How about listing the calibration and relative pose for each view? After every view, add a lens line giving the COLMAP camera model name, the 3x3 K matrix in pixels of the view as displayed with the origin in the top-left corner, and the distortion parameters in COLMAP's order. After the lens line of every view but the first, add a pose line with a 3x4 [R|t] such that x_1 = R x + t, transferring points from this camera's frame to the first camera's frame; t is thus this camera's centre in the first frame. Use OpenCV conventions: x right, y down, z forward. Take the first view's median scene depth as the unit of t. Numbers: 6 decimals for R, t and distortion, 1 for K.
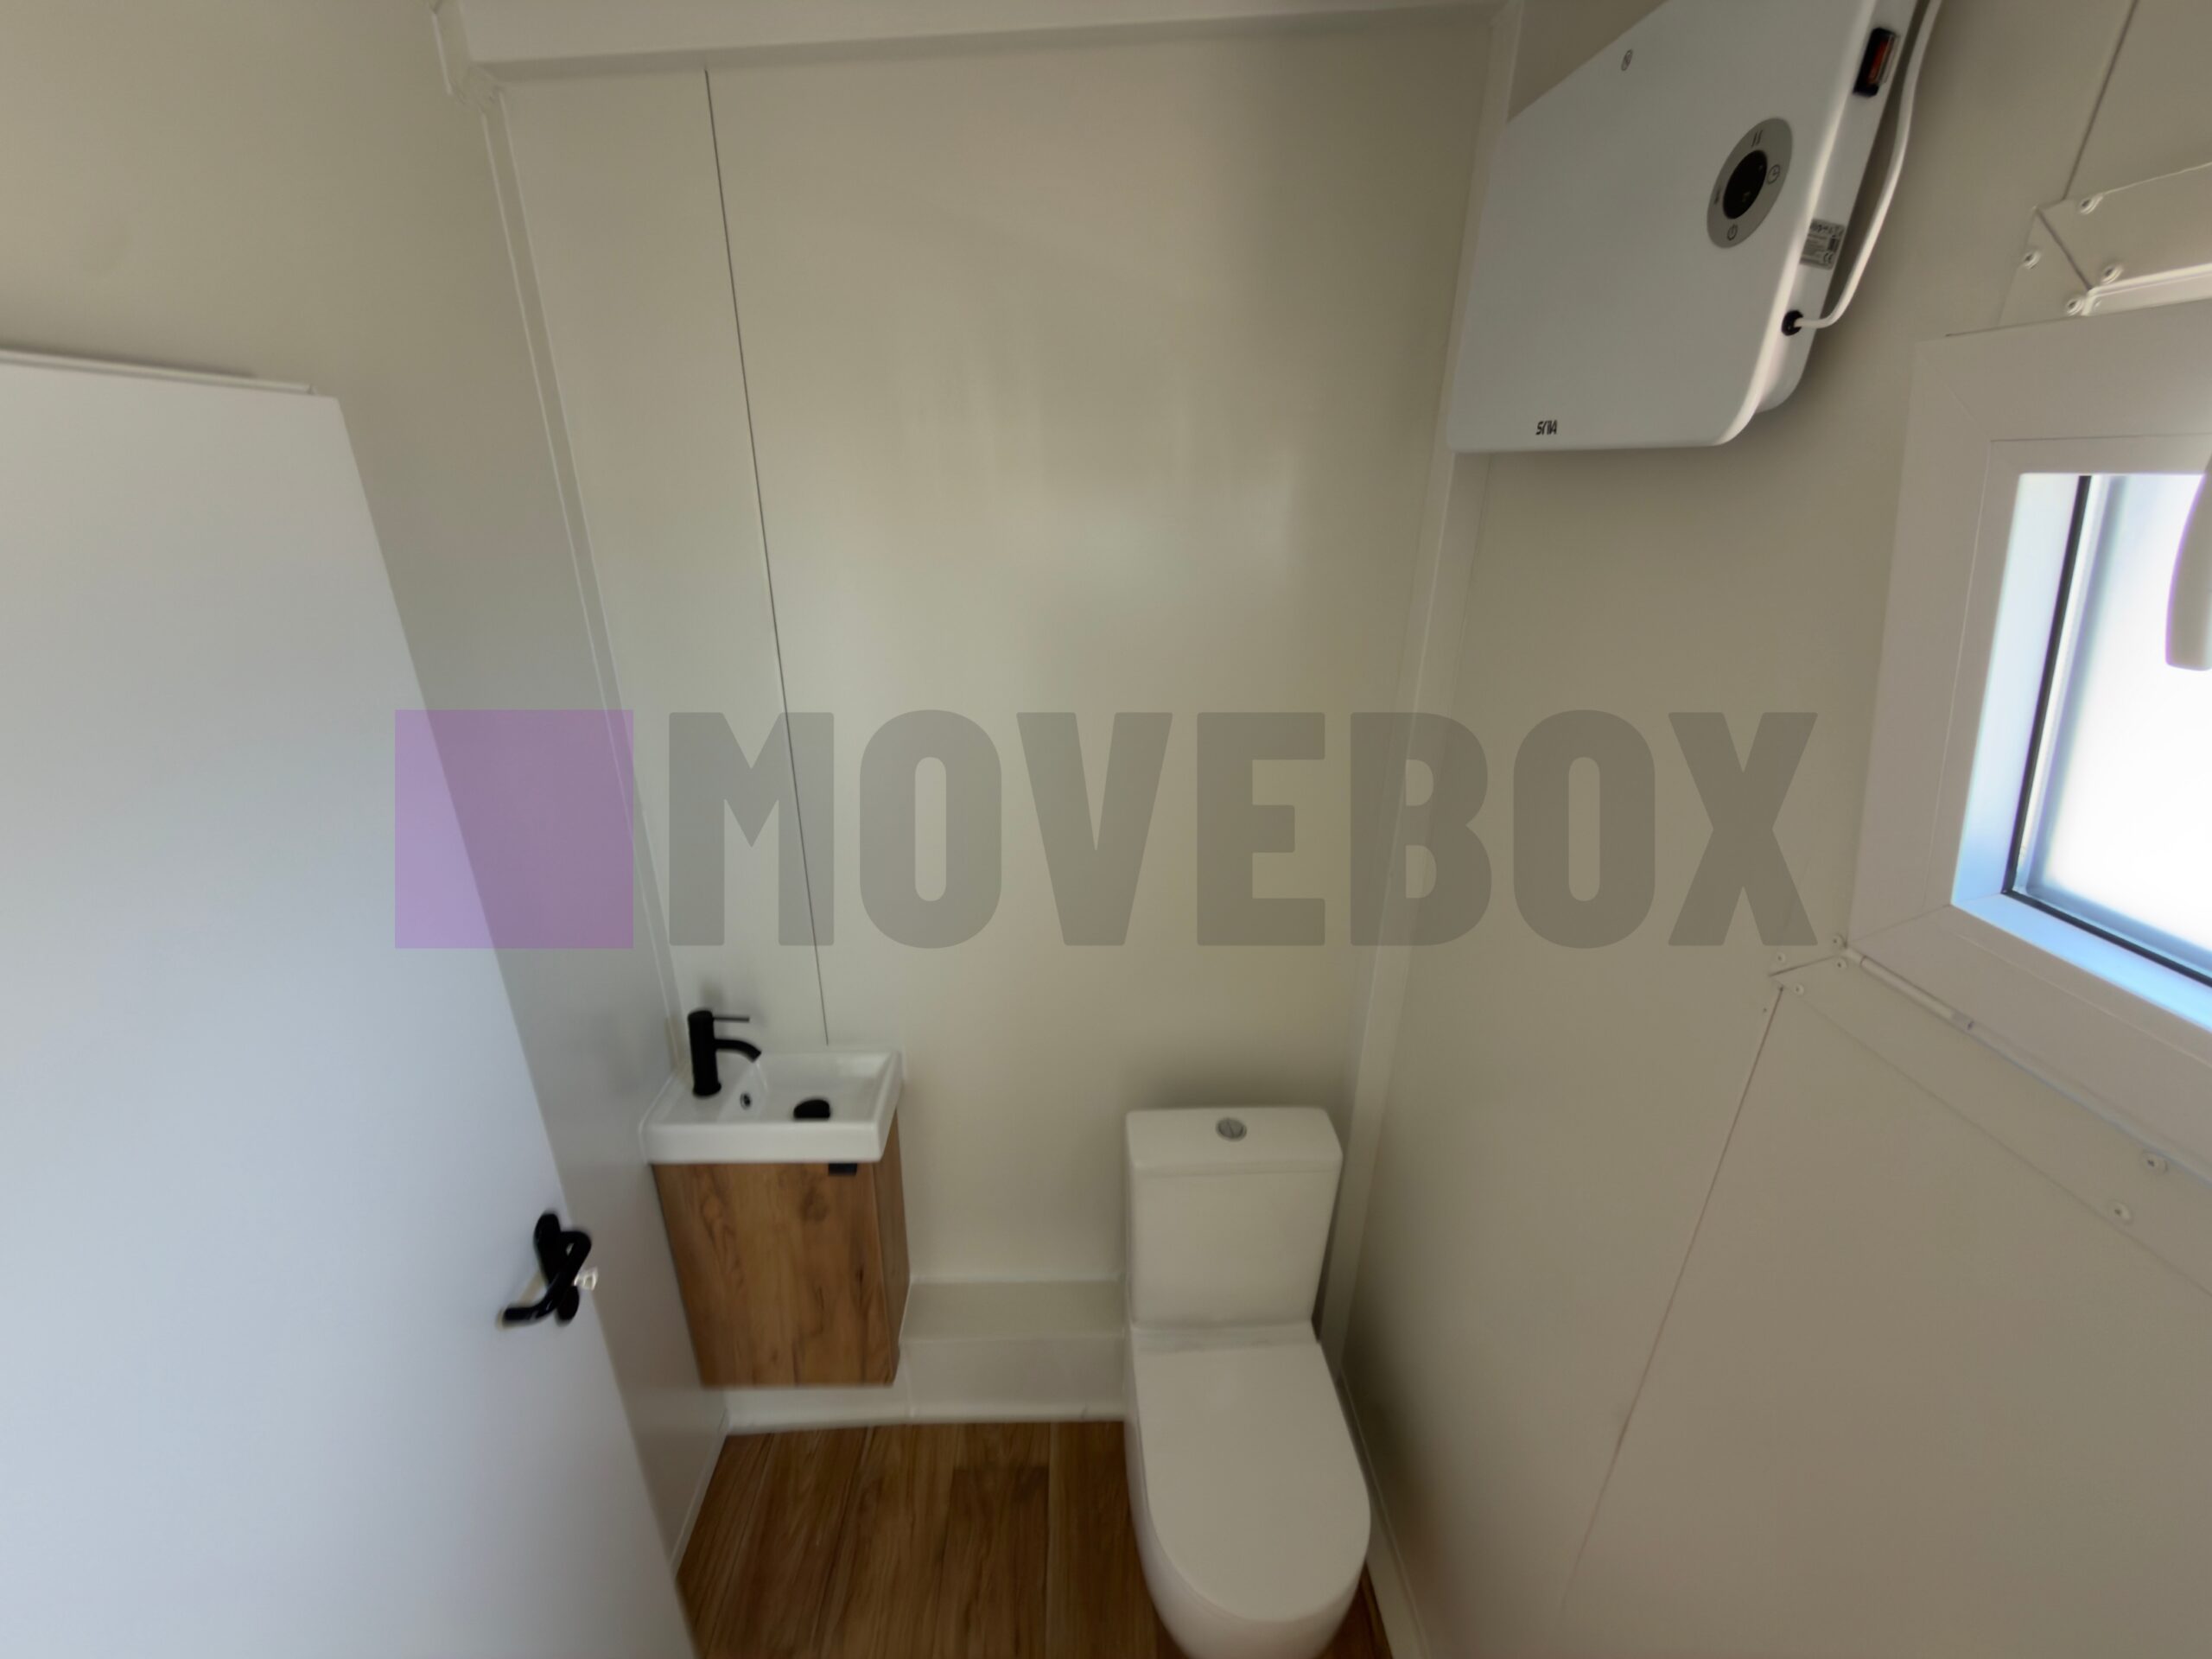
lens RADIAL K [[885.8, 0, 1107.7], [0, 885.8, 831.7], [0, 0, 1]] dist [-0.001054, 0.000323]
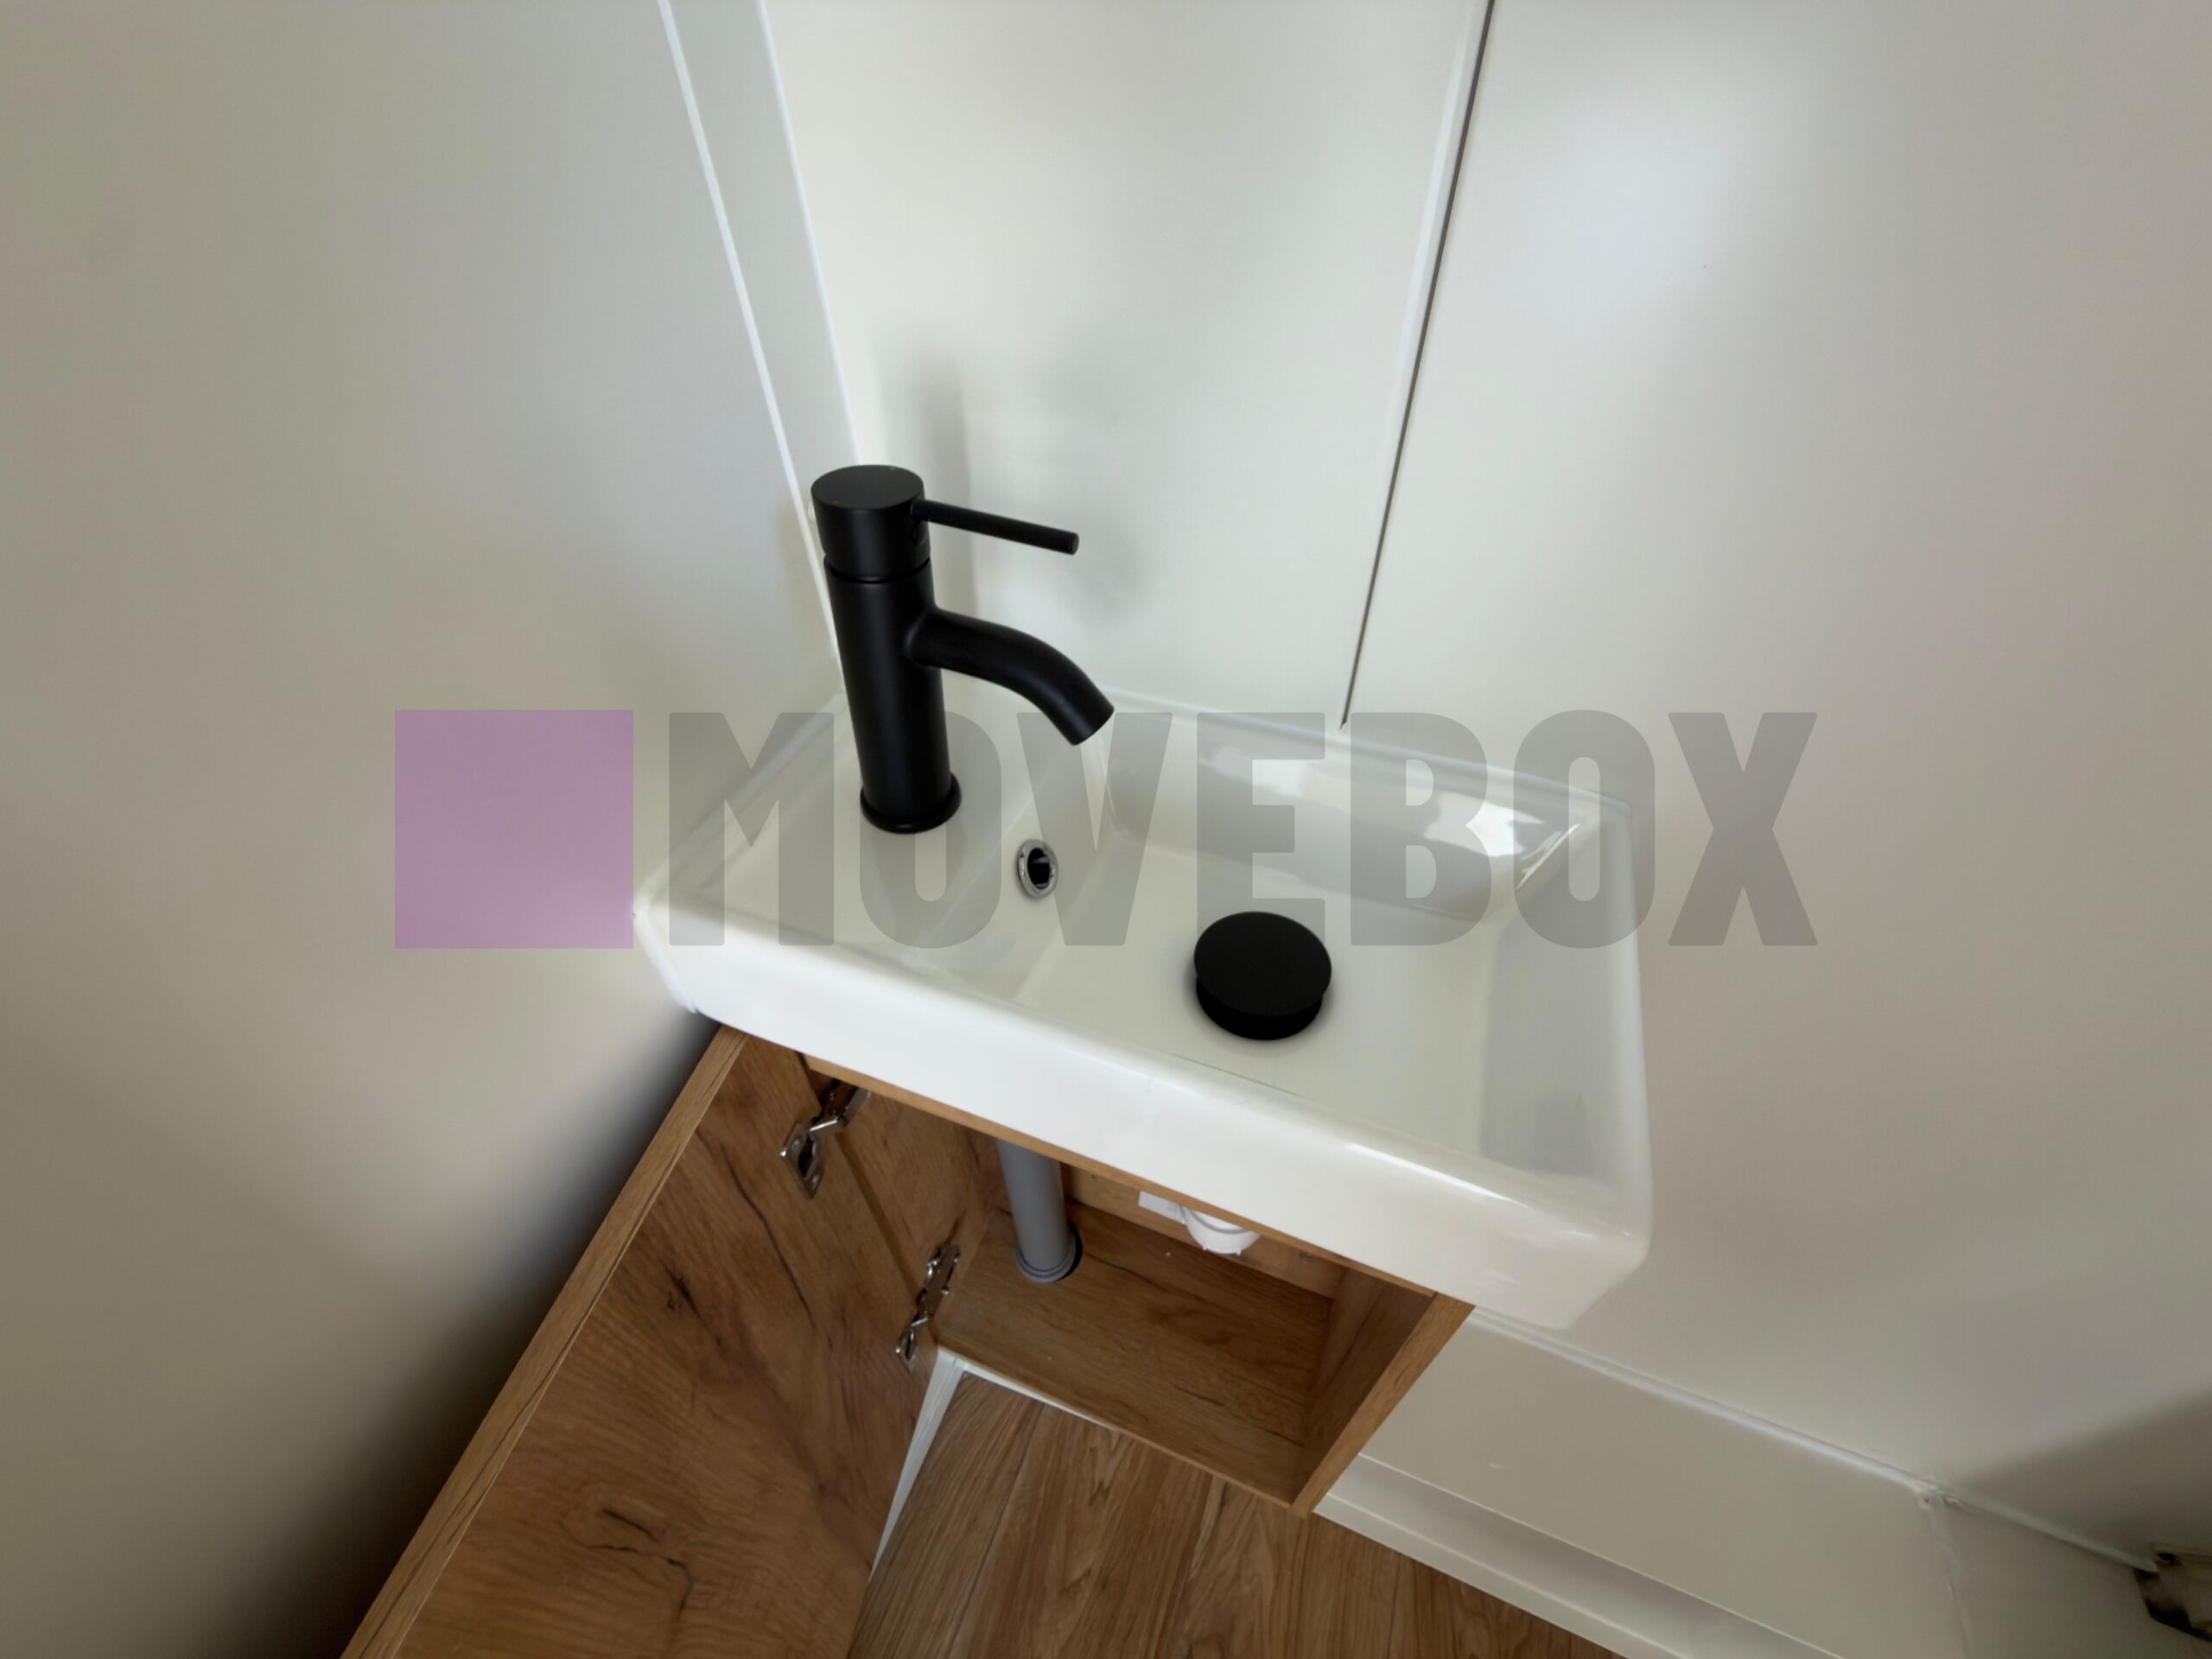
lens RADIAL K [[890.3, 0, 1106.0], [0, 890.3, 829.5], [0, 0, 1]] dist [0.001045, 0.000005]
pose [[0.916010, 0.253219, -0.311135, -0.306807], [-0.121717, 0.914474, 0.385904, 0.184188], [0.382243, -0.315622, 0.868489, 0.773267]]
